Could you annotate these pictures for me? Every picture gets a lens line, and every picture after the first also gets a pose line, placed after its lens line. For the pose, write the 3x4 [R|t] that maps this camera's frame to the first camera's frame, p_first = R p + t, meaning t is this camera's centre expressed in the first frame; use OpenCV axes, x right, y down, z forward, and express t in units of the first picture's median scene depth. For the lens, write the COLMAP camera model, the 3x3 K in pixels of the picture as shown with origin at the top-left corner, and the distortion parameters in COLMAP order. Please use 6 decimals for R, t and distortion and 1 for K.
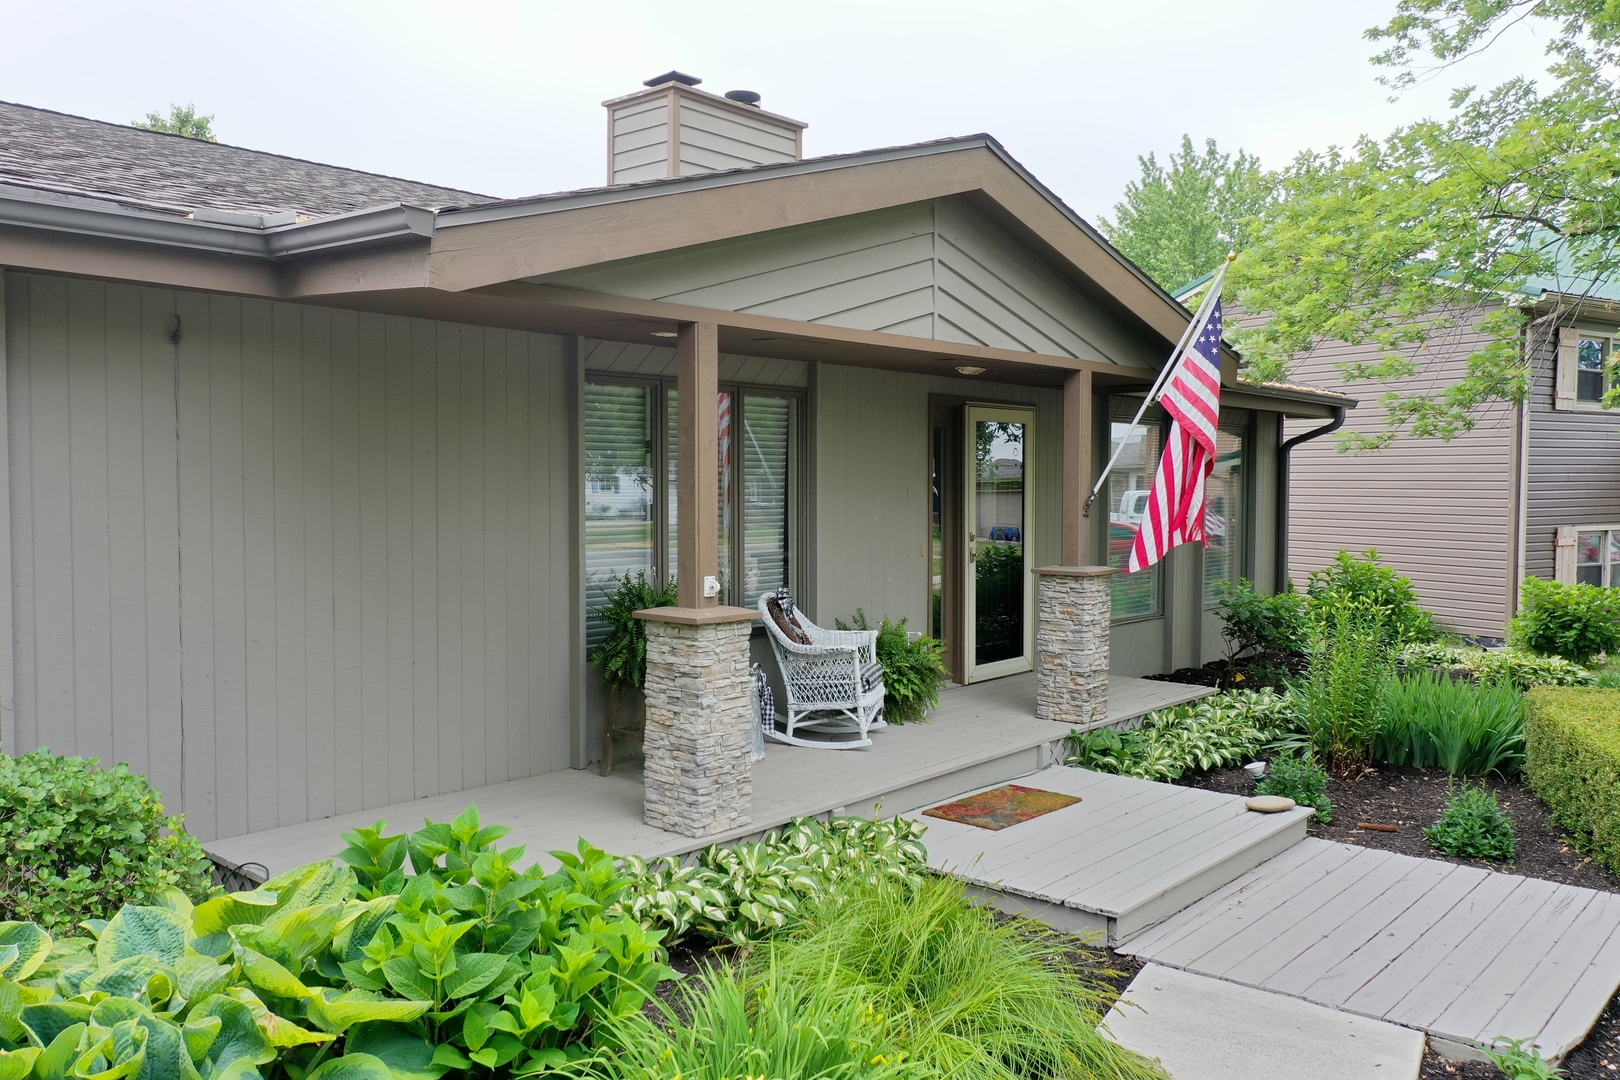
lens RADIAL K [[1306.6, 0, 810.0], [0, 1306.6, 540.0], [0, 0, 1]] dist [-0.007052, 0.007190]
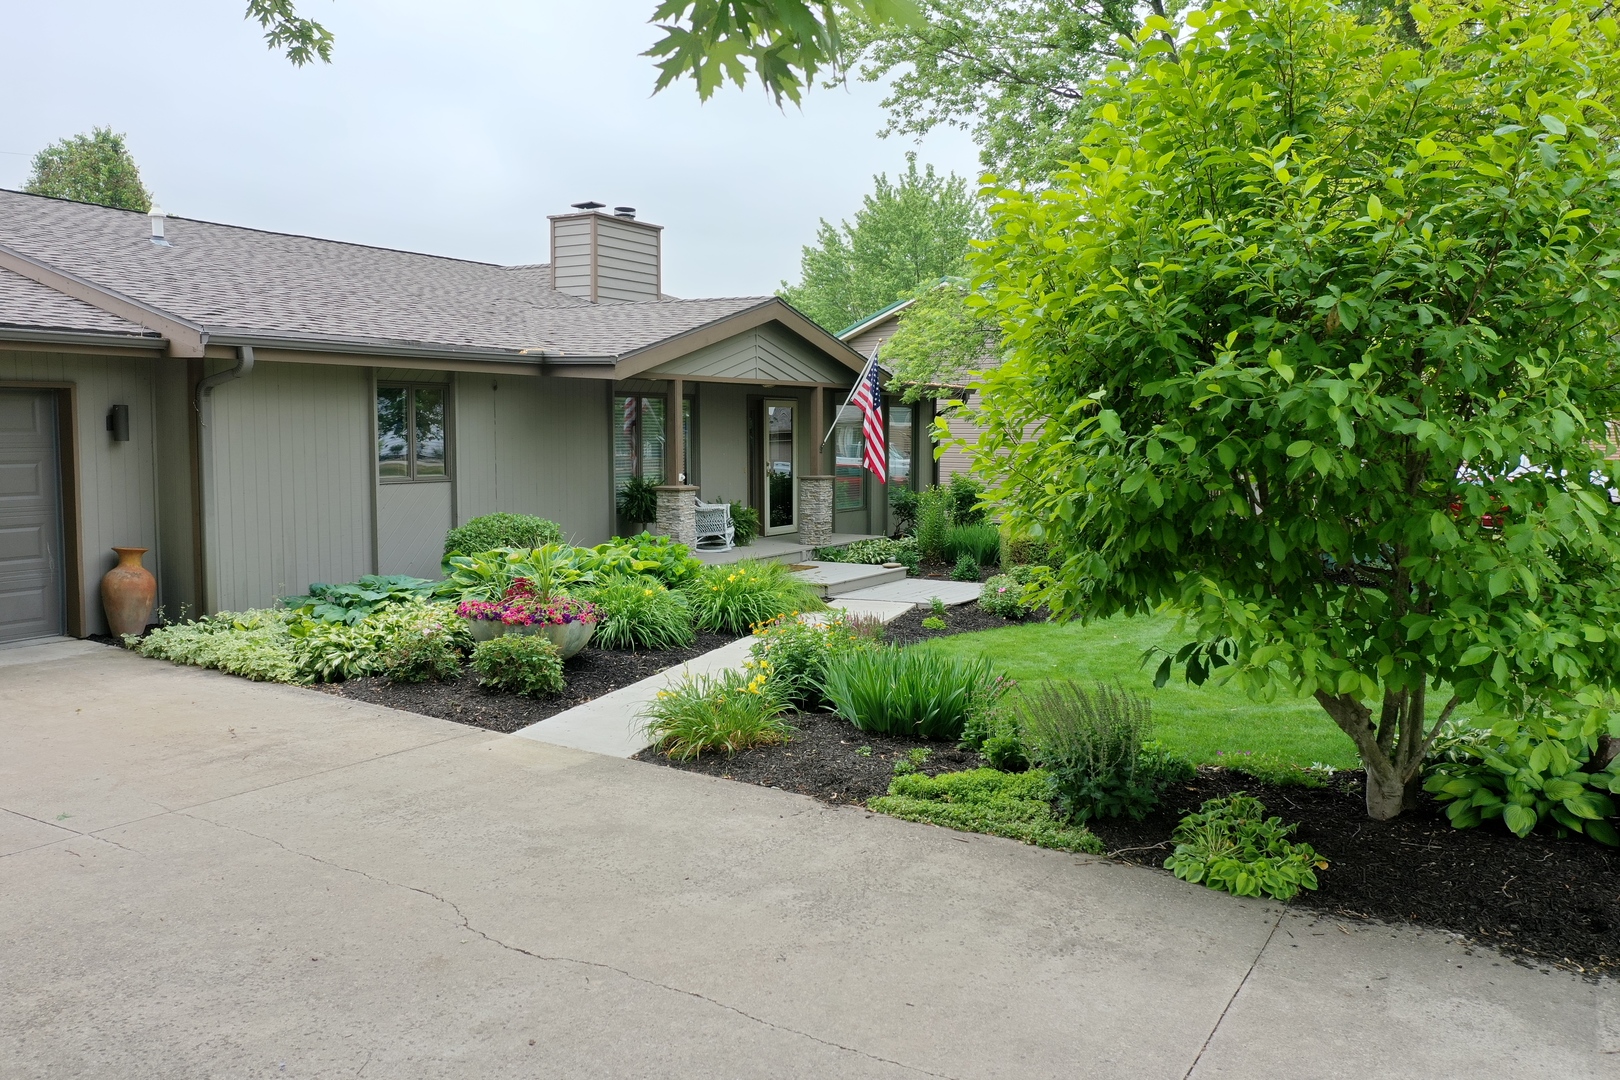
lens RADIAL K [[1306.6, 0, 810.0], [0, 1306.6, 540.0], [0, 0, 1]] dist [-0.007052, 0.007190]
pose [[0.983423, -0.018534, 0.180374, -0.204561], [0.011731, 0.999182, 0.038713, 0.042837], [-0.180944, -0.035955, 0.982836, -1.152322]]
